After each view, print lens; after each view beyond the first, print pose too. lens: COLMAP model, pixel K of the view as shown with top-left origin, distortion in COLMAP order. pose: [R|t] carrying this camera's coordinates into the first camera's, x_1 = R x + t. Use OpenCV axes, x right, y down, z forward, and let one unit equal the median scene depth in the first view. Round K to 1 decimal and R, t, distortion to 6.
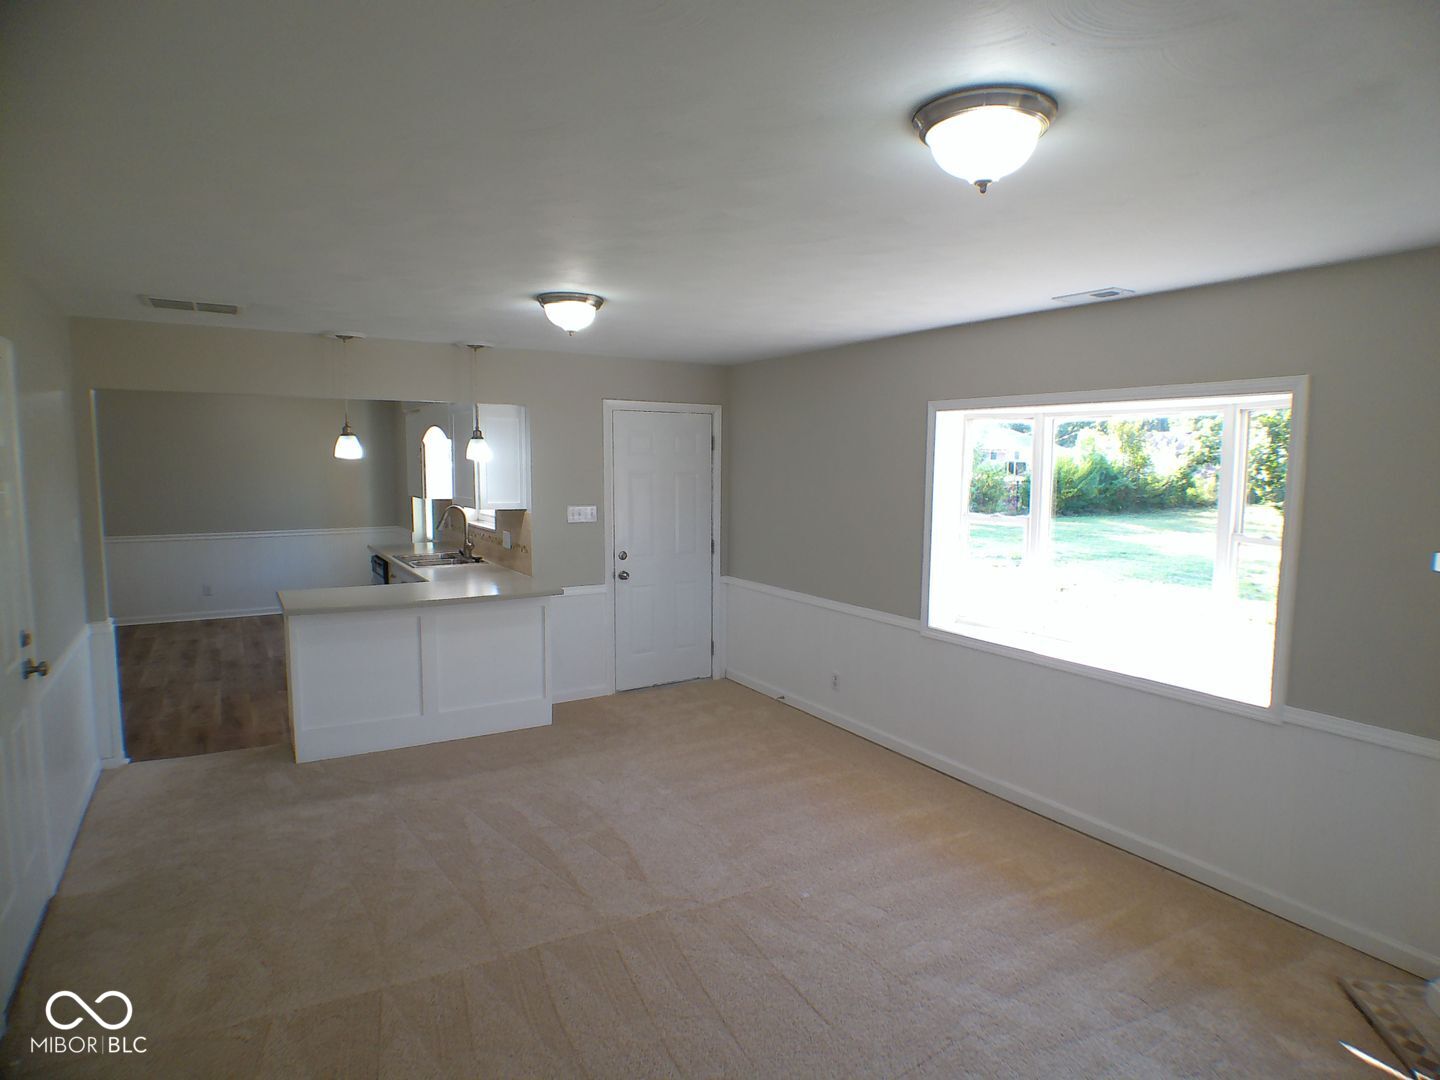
lens RADIAL K [[847.2, 0, 720.0], [0, 847.2, 540.0], [0, 0, 1]] dist [-0.032479, 0.000337]
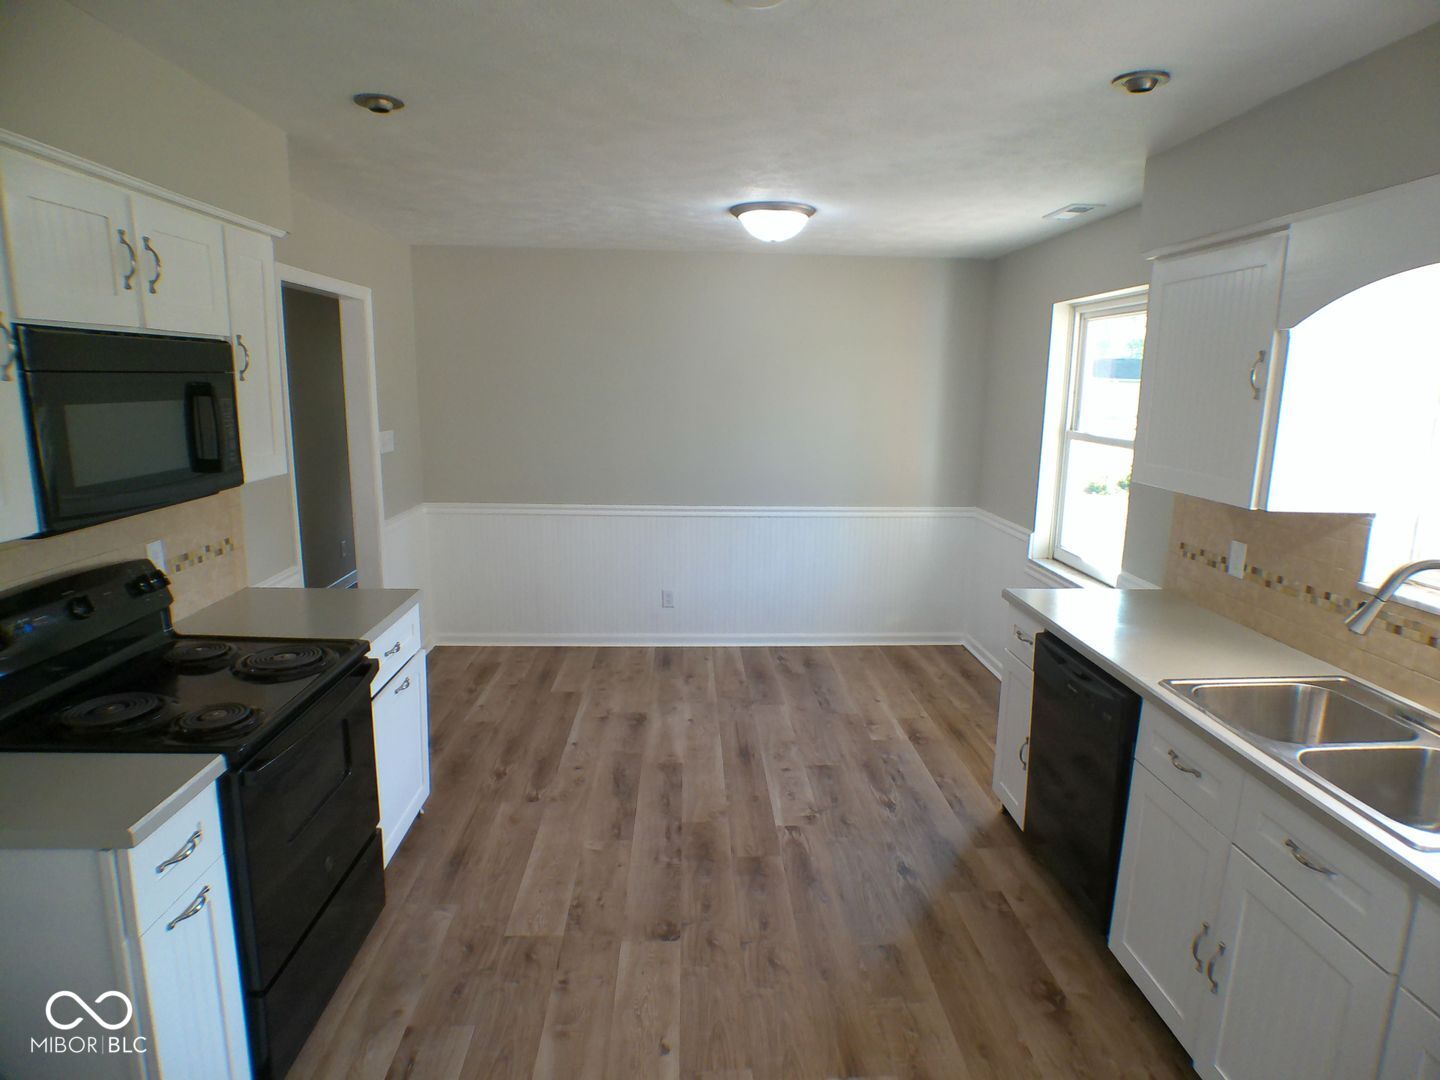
lens RADIAL K [[847.2, 0, 720.0], [0, 847.2, 540.0], [0, 0, 1]] dist [-0.032479, 0.000337]
pose [[0.878646, 0.092909, -0.468348, -0.338396], [-0.052391, 0.993723, 0.098843, -0.051325], [0.474591, -0.062311, 0.877998, 0.552273]]
